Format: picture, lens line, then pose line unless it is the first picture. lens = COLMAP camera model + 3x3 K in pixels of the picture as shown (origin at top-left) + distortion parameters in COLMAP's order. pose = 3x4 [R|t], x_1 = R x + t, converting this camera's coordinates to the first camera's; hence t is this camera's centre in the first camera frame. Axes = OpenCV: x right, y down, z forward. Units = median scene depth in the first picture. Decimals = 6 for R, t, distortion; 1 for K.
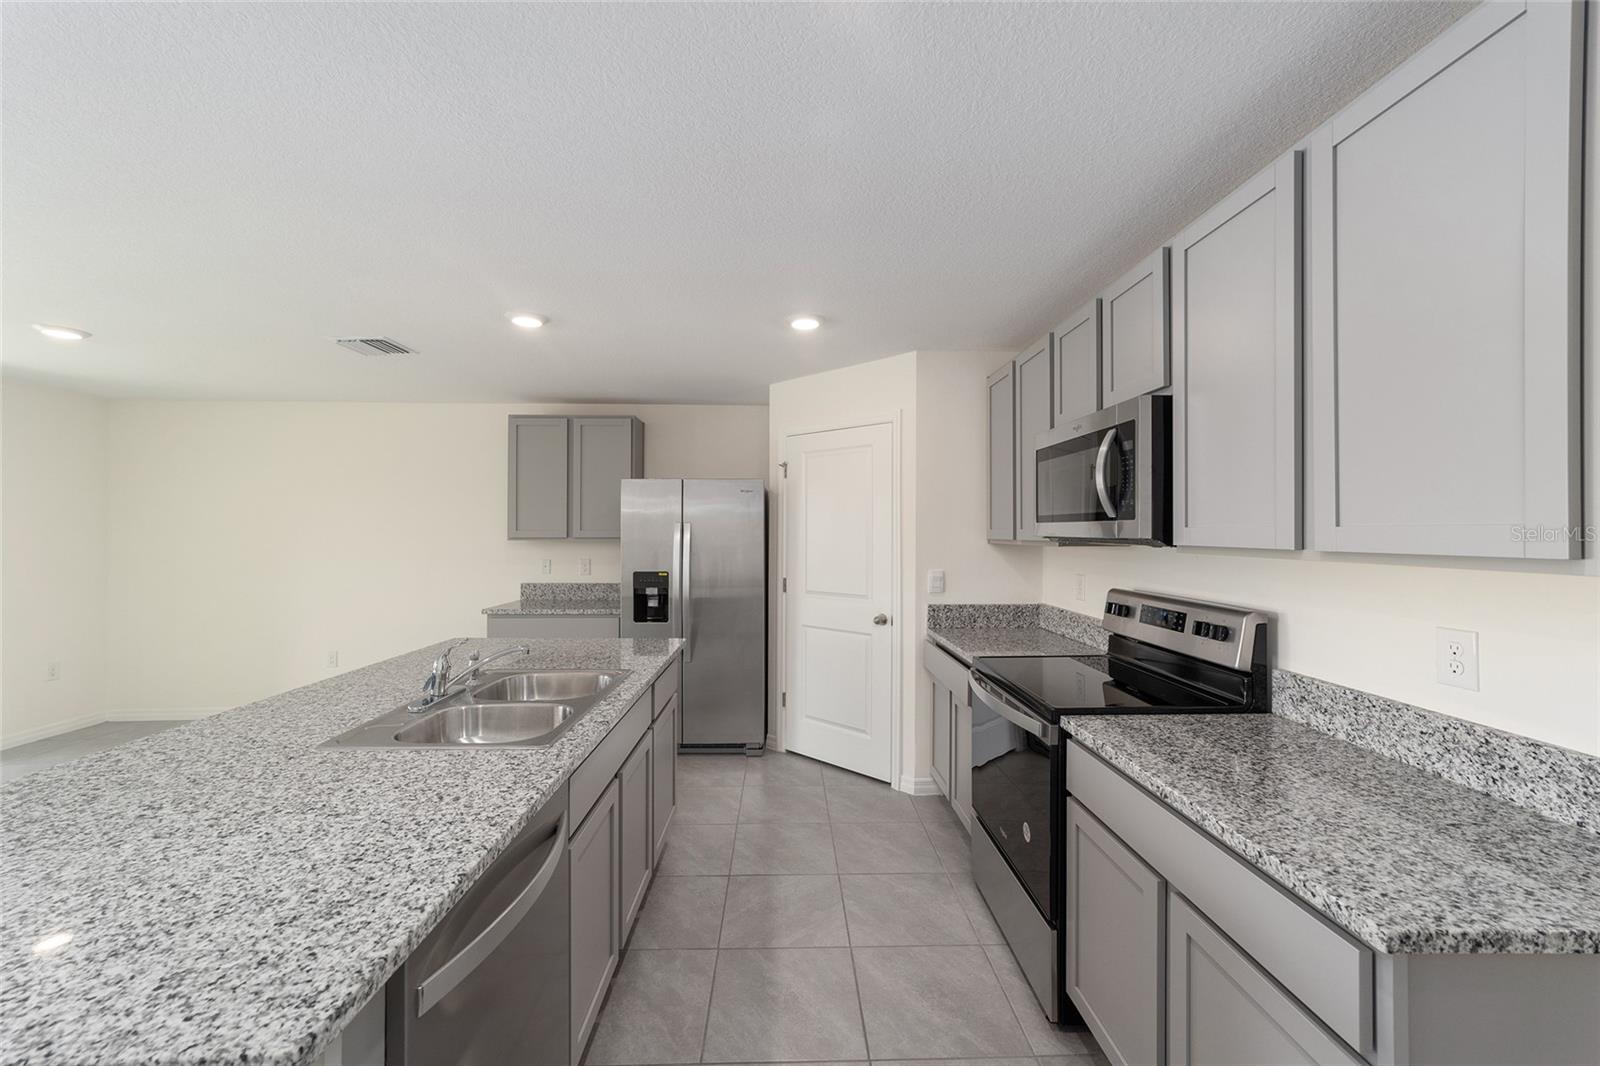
lens RADIAL K [[659.5, 0, 787.5], [0, 659.5, 532.2], [0, 0, 1]] dist [0.003047, 0.000092]
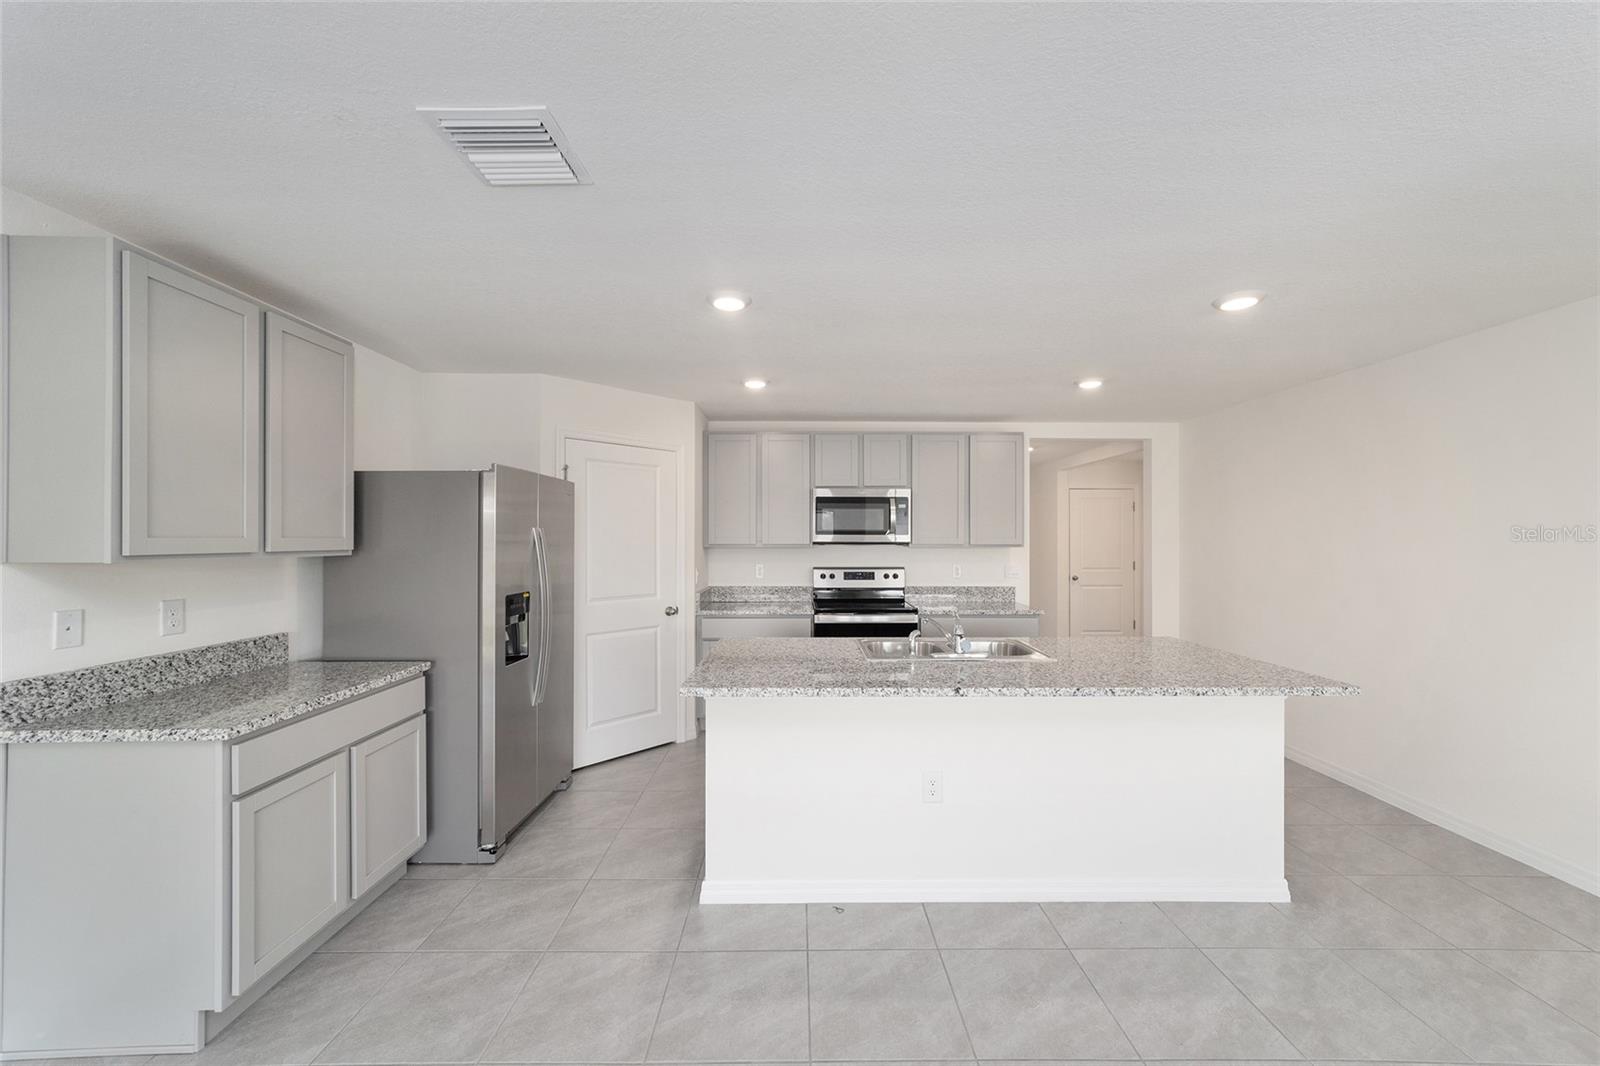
lens RADIAL K [[605.1, 0, 799.4], [0, 605.1, 543.1], [0, 0, 1]] dist [-0.005457, 0.000302]
pose [[0.002852, -0.002647, 0.999992, -1.001058], [0.007656, 0.999967, 0.002625, 0.003261], [-0.999967, 0.007648, 0.002873, 0.762039]]
